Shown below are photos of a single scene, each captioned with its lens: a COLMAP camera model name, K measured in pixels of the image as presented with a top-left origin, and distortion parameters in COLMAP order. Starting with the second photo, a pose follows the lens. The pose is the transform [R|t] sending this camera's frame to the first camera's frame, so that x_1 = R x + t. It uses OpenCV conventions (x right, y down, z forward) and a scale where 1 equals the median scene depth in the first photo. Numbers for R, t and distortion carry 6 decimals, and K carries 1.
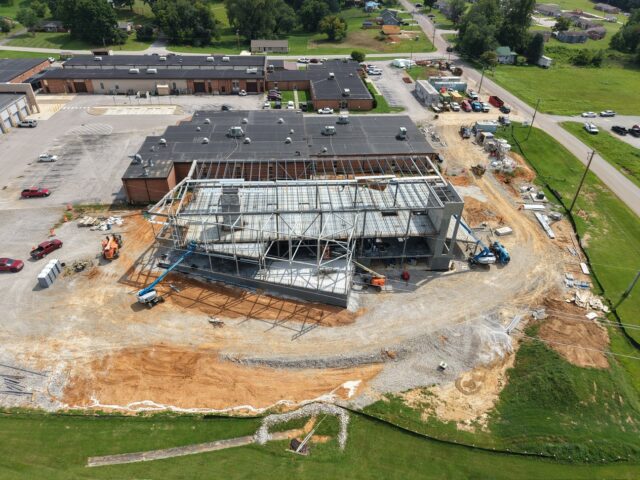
lens RADIAL K [[435.3, 0, 320.0], [0, 435.3, 240.0], [0, 0, 1]] dist [0.008259, -0.028009]
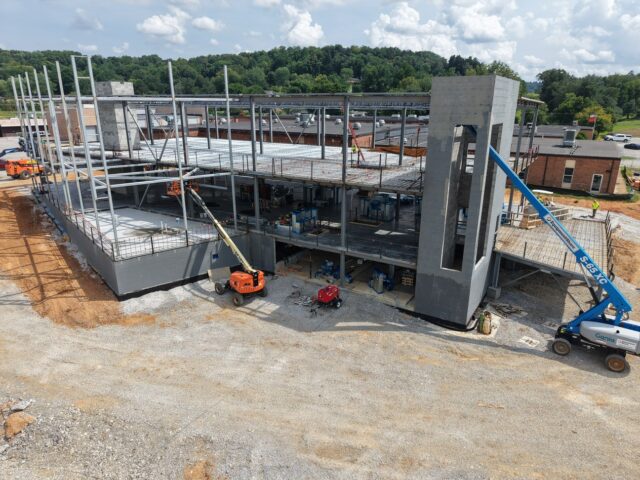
lens RADIAL K [[435.3, 0, 320.0], [0, 435.3, 240.0], [0, 0, 1]] dist [0.008259, -0.028009]
pose [[0.804867, 0.169499, -0.568734, 0.410225], [-0.333237, 0.922078, -0.196789, 0.116968], [0.491061, 0.347912, 0.798634, 0.715046]]
